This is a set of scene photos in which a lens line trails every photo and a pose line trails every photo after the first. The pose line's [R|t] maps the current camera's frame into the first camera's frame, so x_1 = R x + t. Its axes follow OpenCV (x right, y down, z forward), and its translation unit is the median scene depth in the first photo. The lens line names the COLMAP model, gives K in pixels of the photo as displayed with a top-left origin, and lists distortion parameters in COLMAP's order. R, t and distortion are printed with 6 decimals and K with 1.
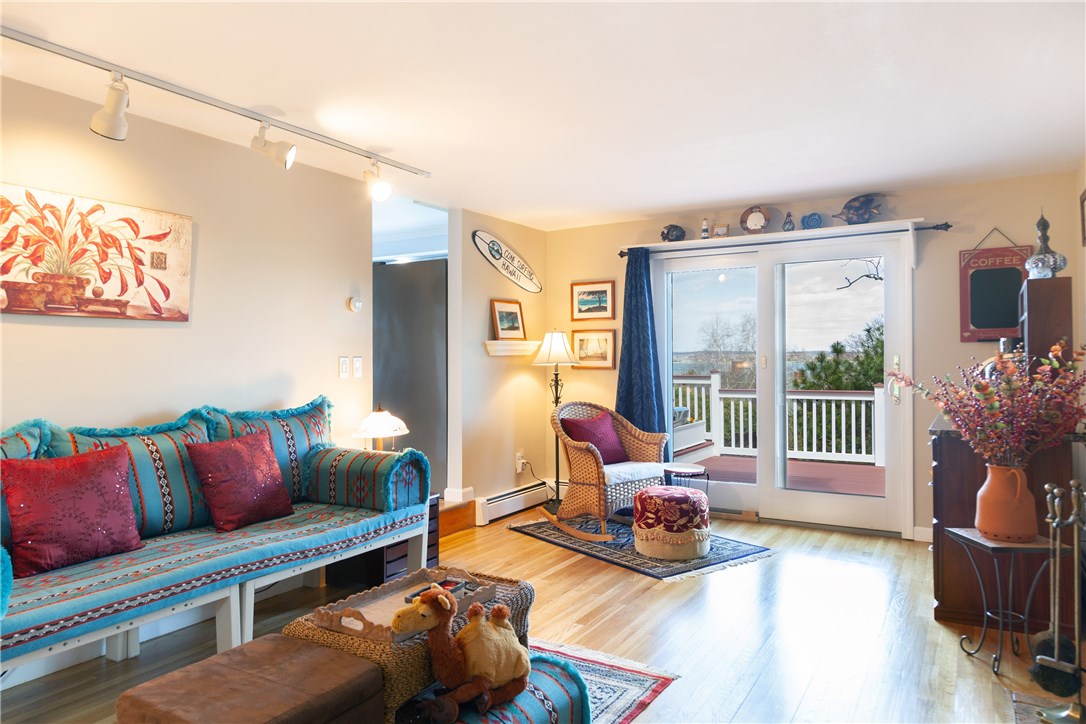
lens RADIAL K [[726.7, 0, 541.8], [0, 726.7, 361.4], [0, 0, 1]] dist [0.003346, 0.000925]
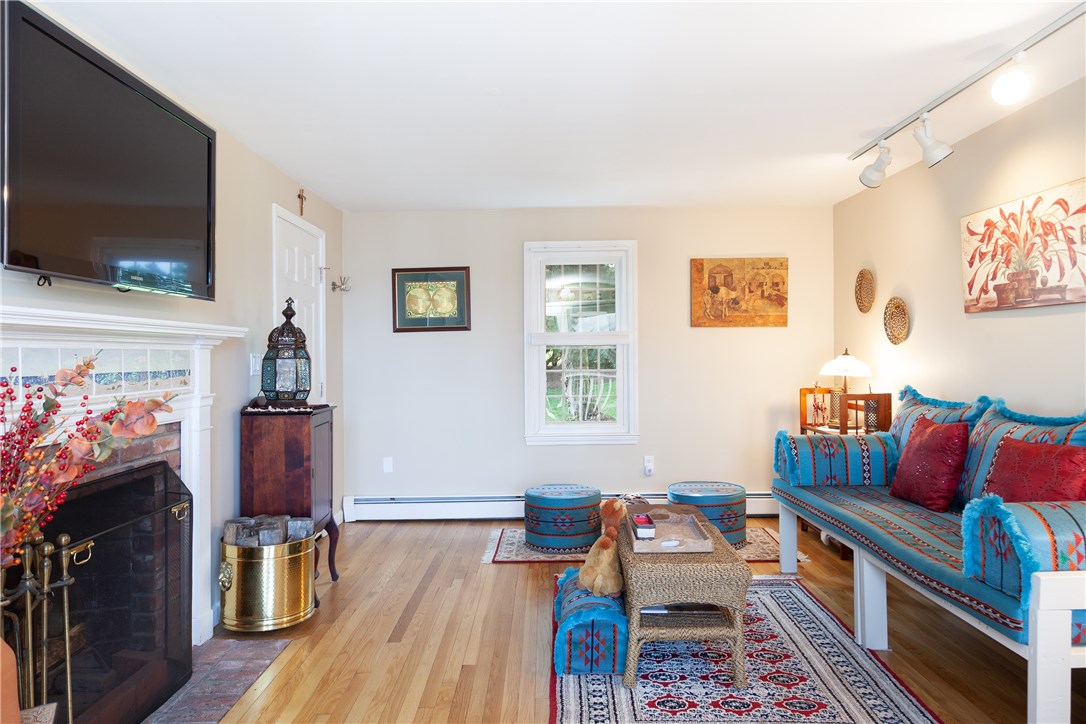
lens RADIAL K [[726.7, 0, 541.8], [0, 726.7, 357.8], [0, 0, 1]] dist [0.003346, 0.000925]
pose [[-0.862700, 0.013574, -0.505534, 0.521323], [0.009848, 0.999901, 0.010043, -0.004463], [0.505620, 0.003685, -0.862748, 1.525848]]
